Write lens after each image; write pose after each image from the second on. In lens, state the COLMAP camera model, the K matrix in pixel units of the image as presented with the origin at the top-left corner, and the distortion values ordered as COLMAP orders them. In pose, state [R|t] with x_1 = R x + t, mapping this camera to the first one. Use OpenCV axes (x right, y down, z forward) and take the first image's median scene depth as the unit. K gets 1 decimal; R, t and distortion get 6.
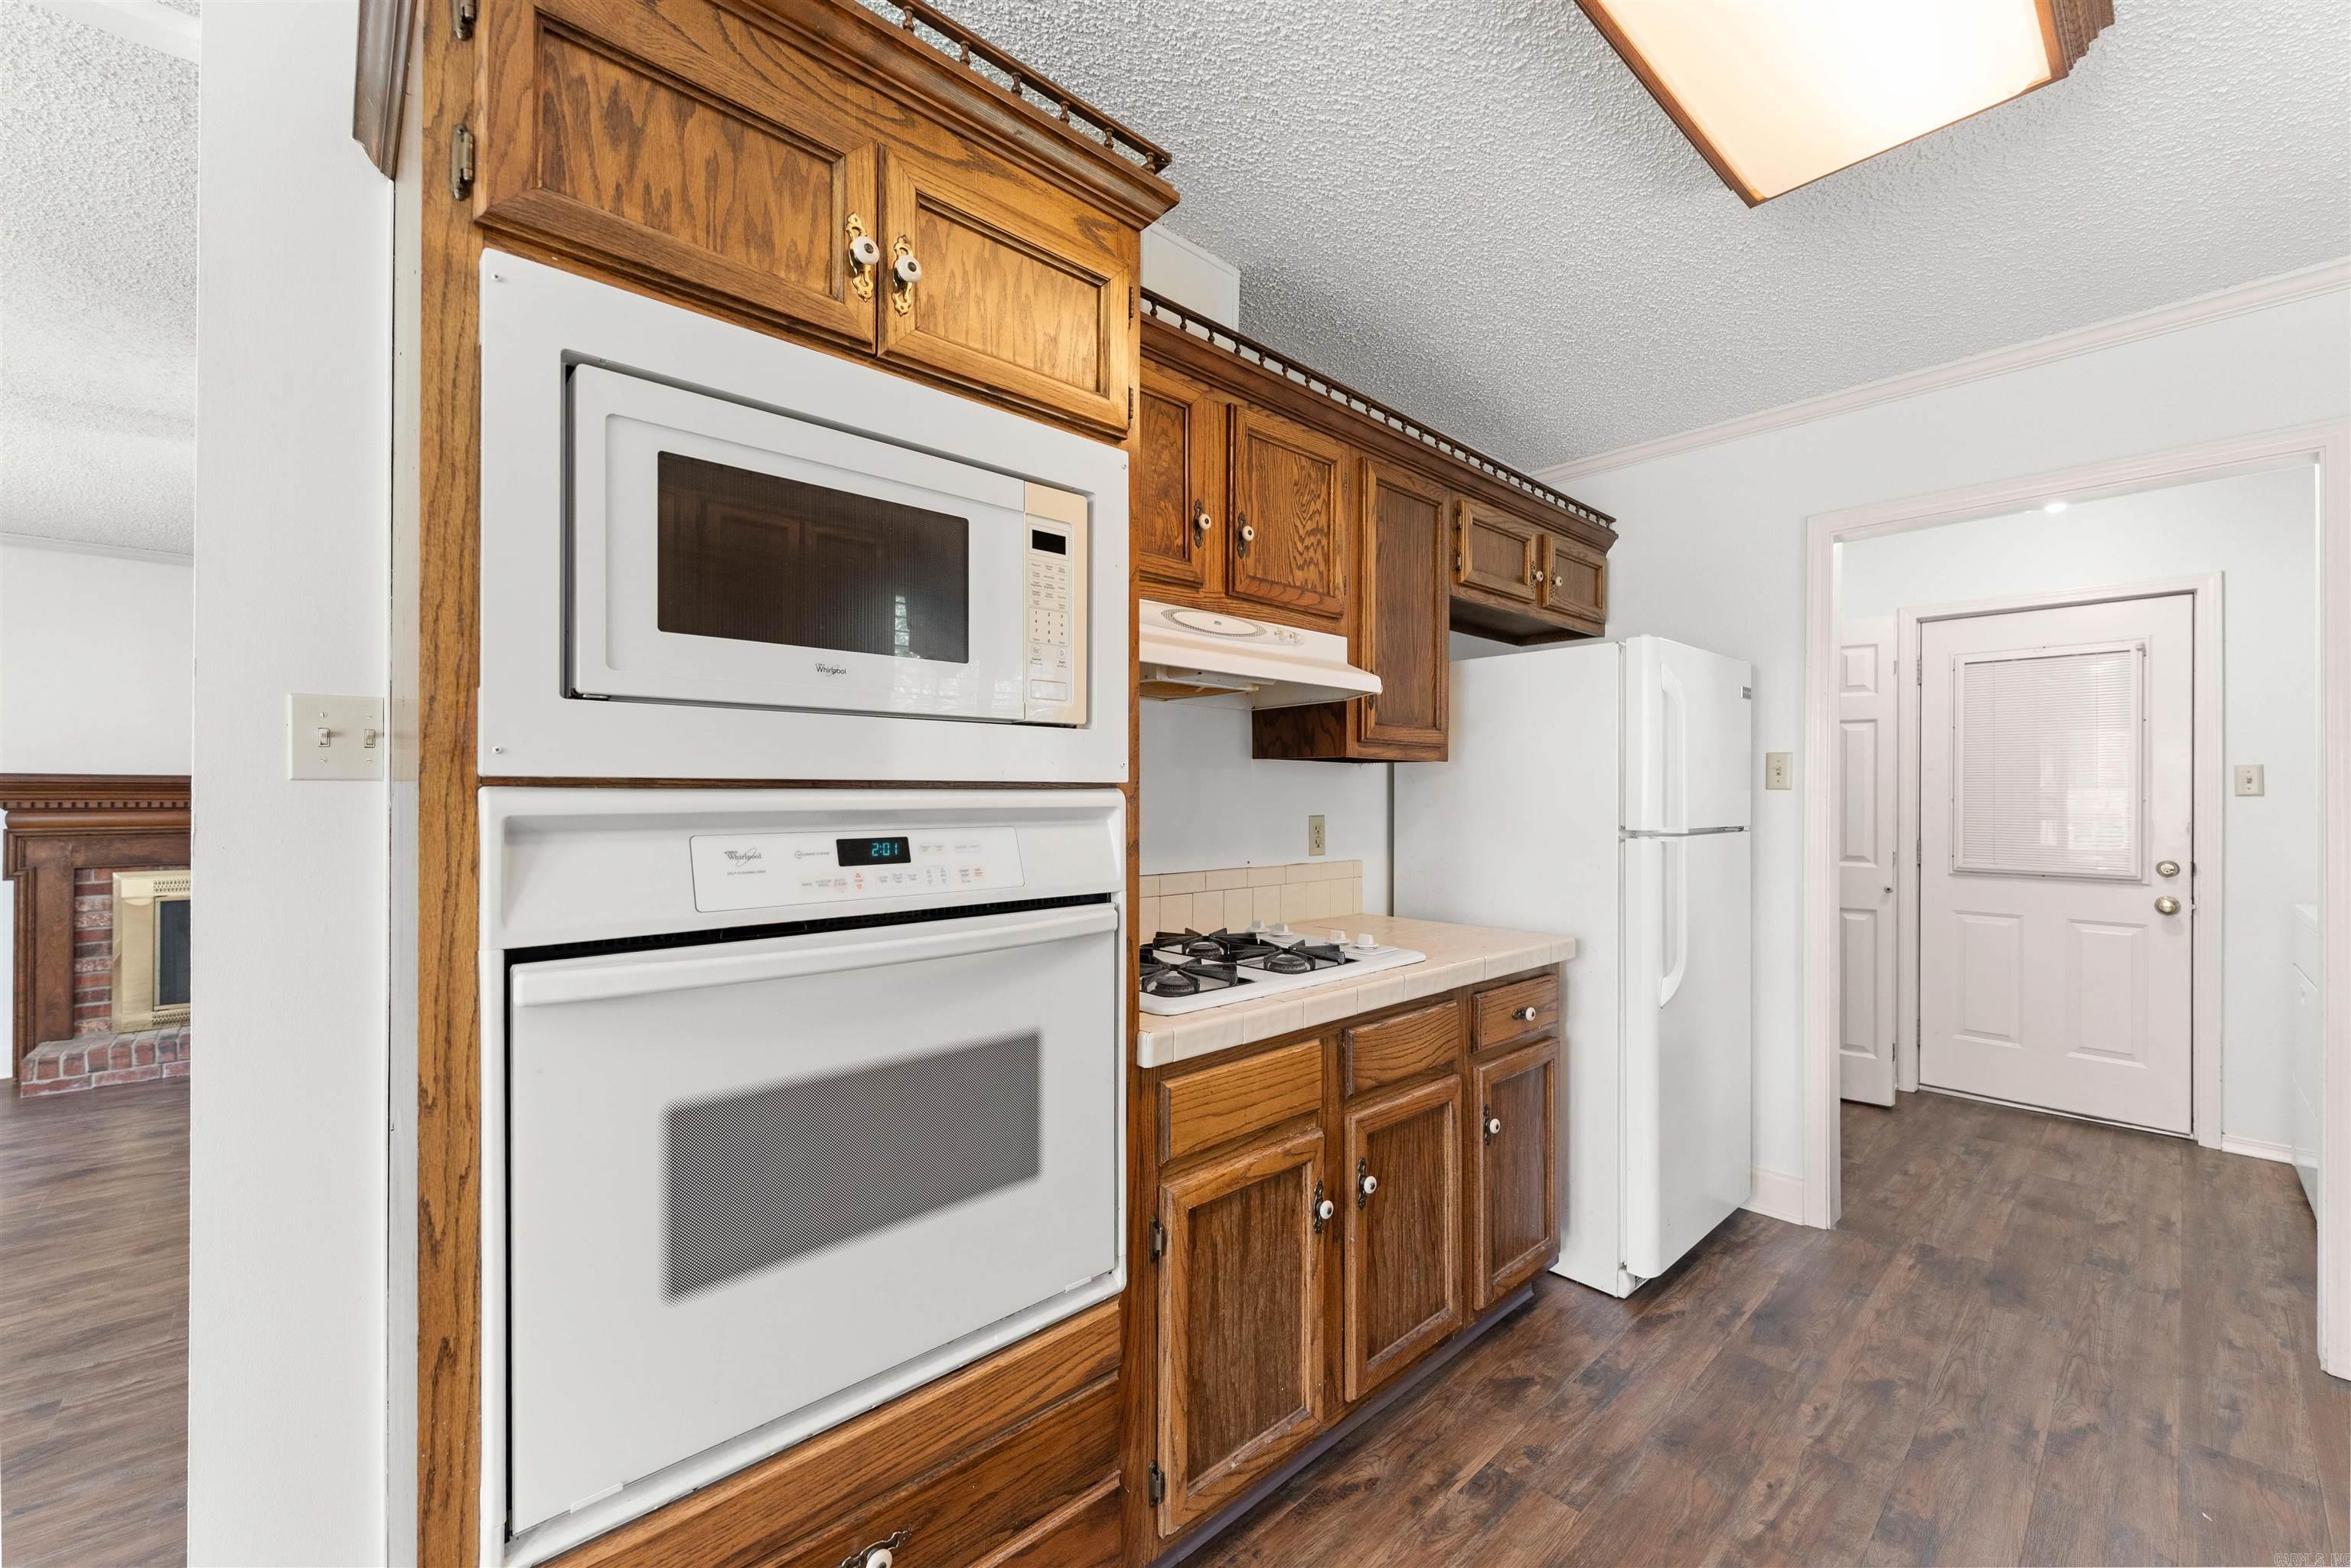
lens RADIAL K [[948.8, 0, 1185.1], [0, 948.8, 795.8], [0, 0, 1]] dist [0.002137, -0.000193]
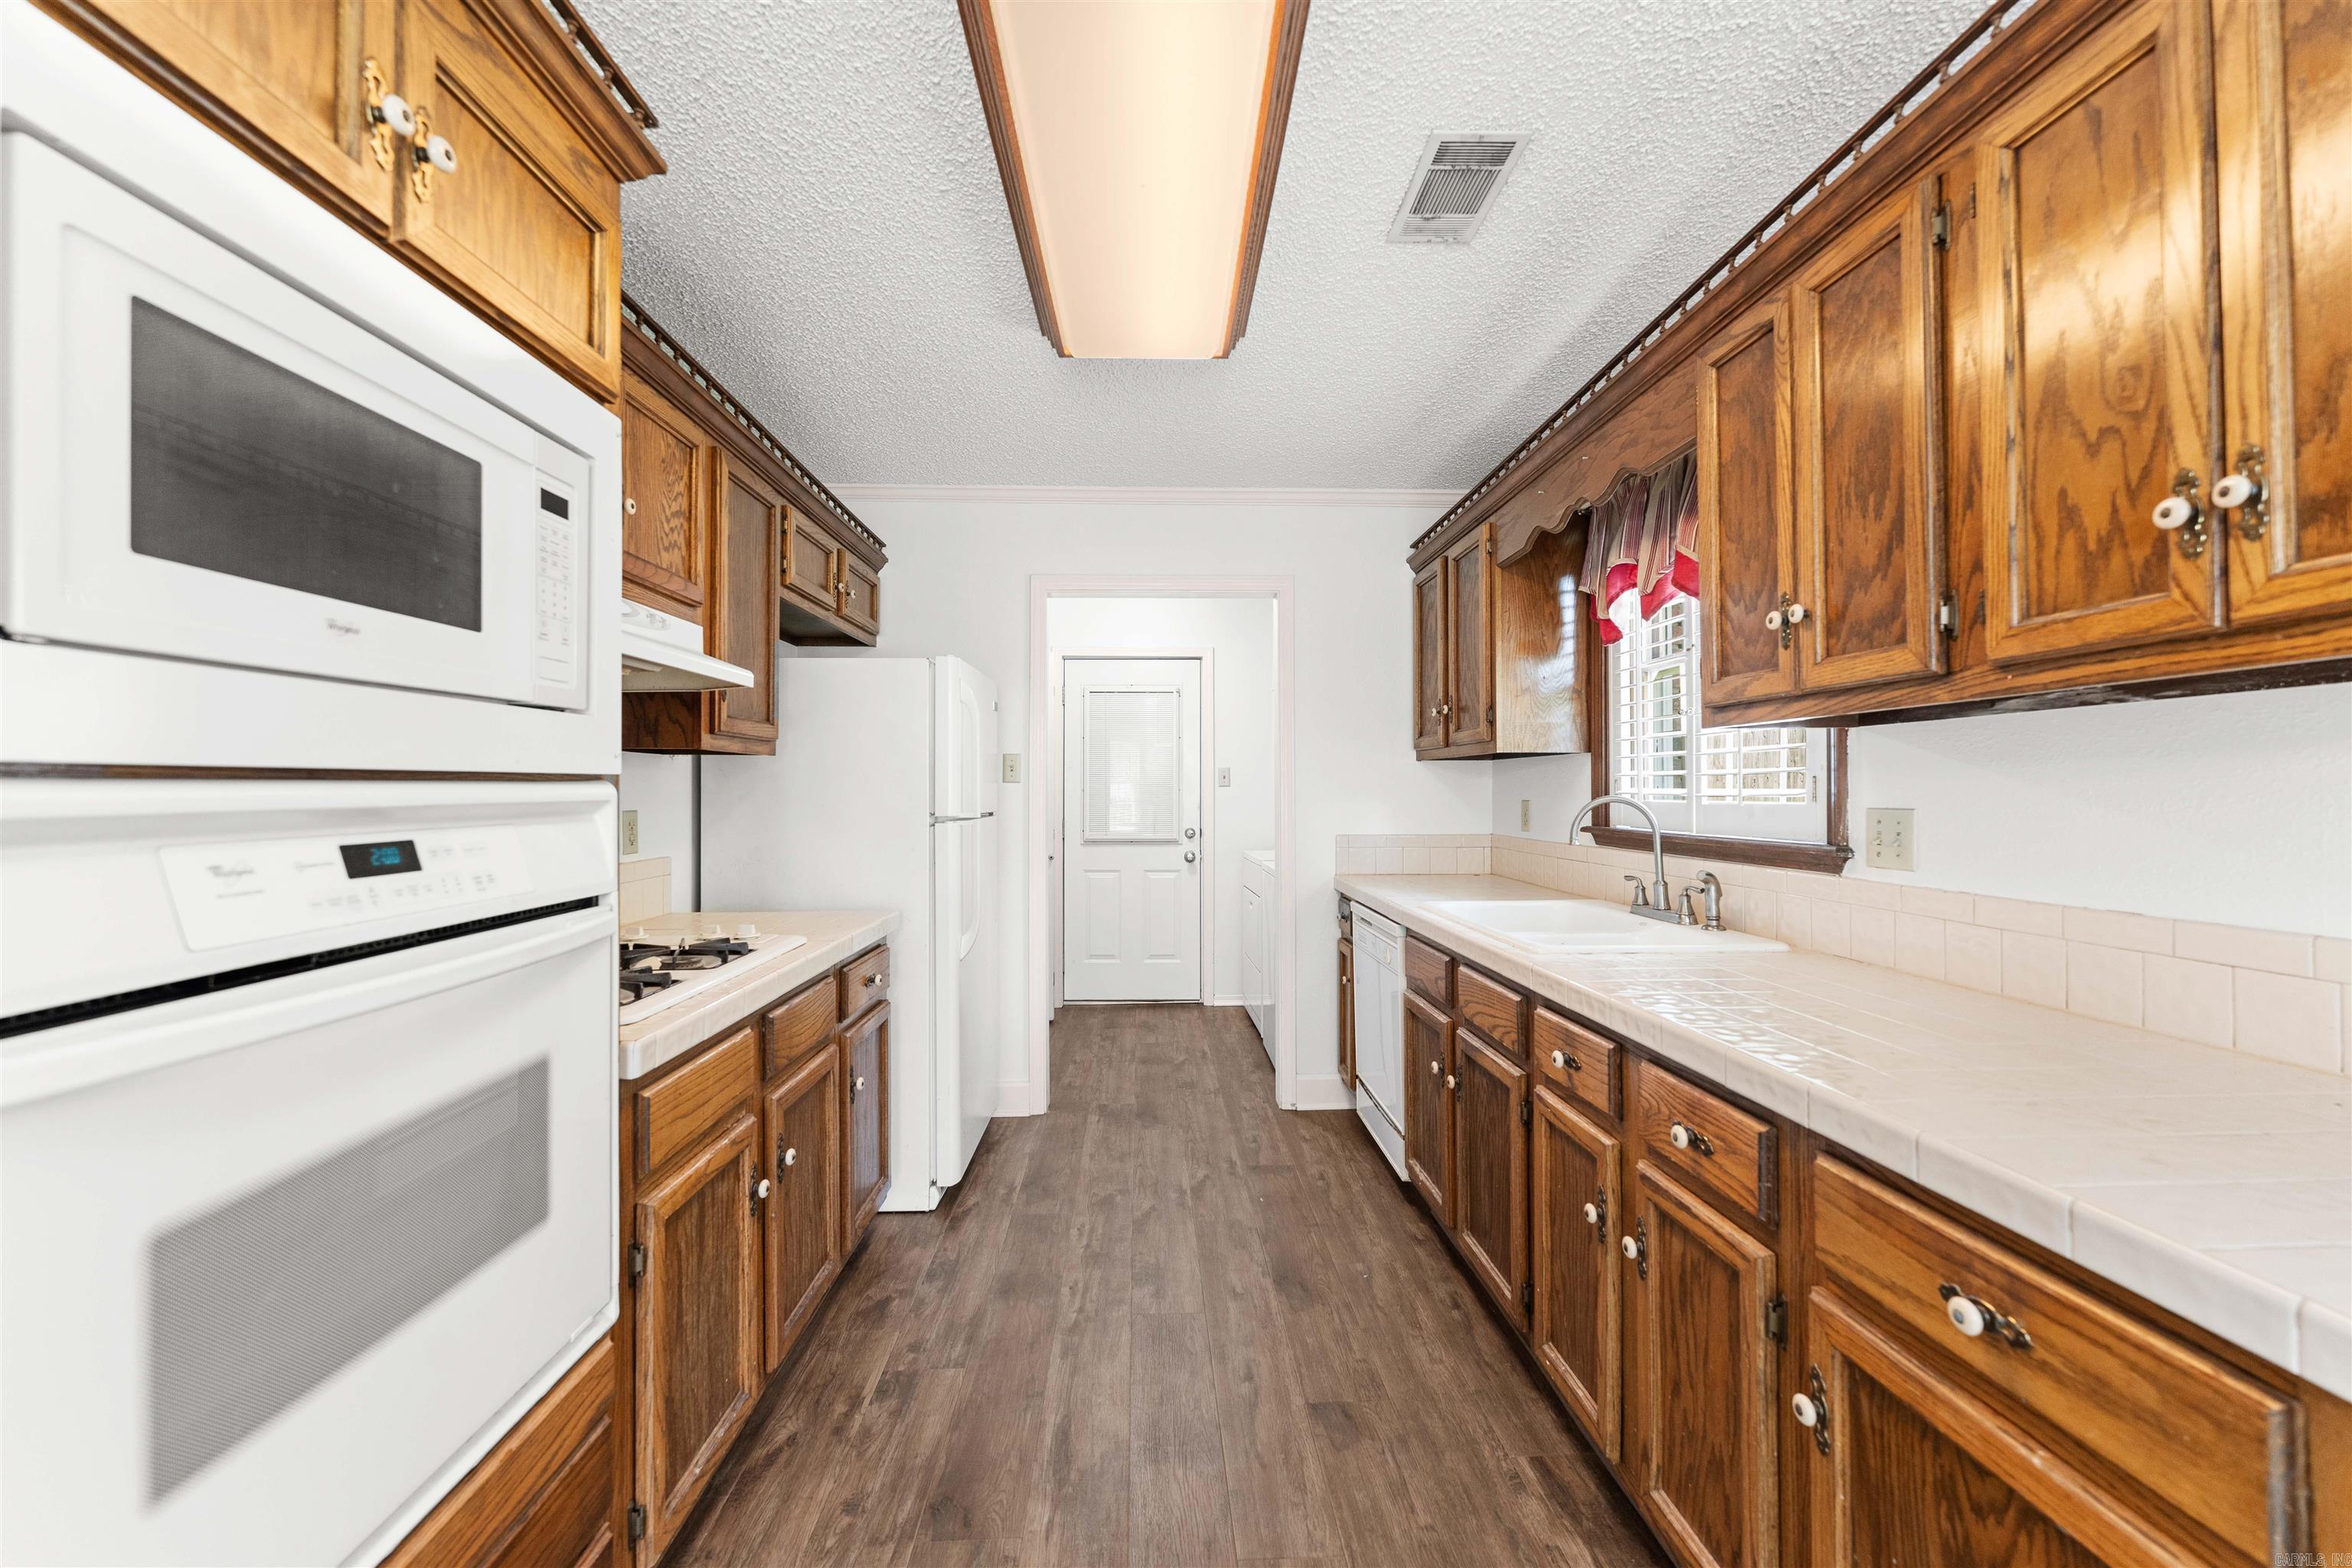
lens RADIAL K [[951.9, 0, 1197.0], [0, 951.9, 787.8], [0, 0, 1]] dist [0.001350, -0.000223]
pose [[0.638723, -0.004587, 0.769423, -0.319819], [0.006035, 0.999981, 0.000952, 0.001408], [-0.769413, 0.004035, 0.638739, -0.024324]]
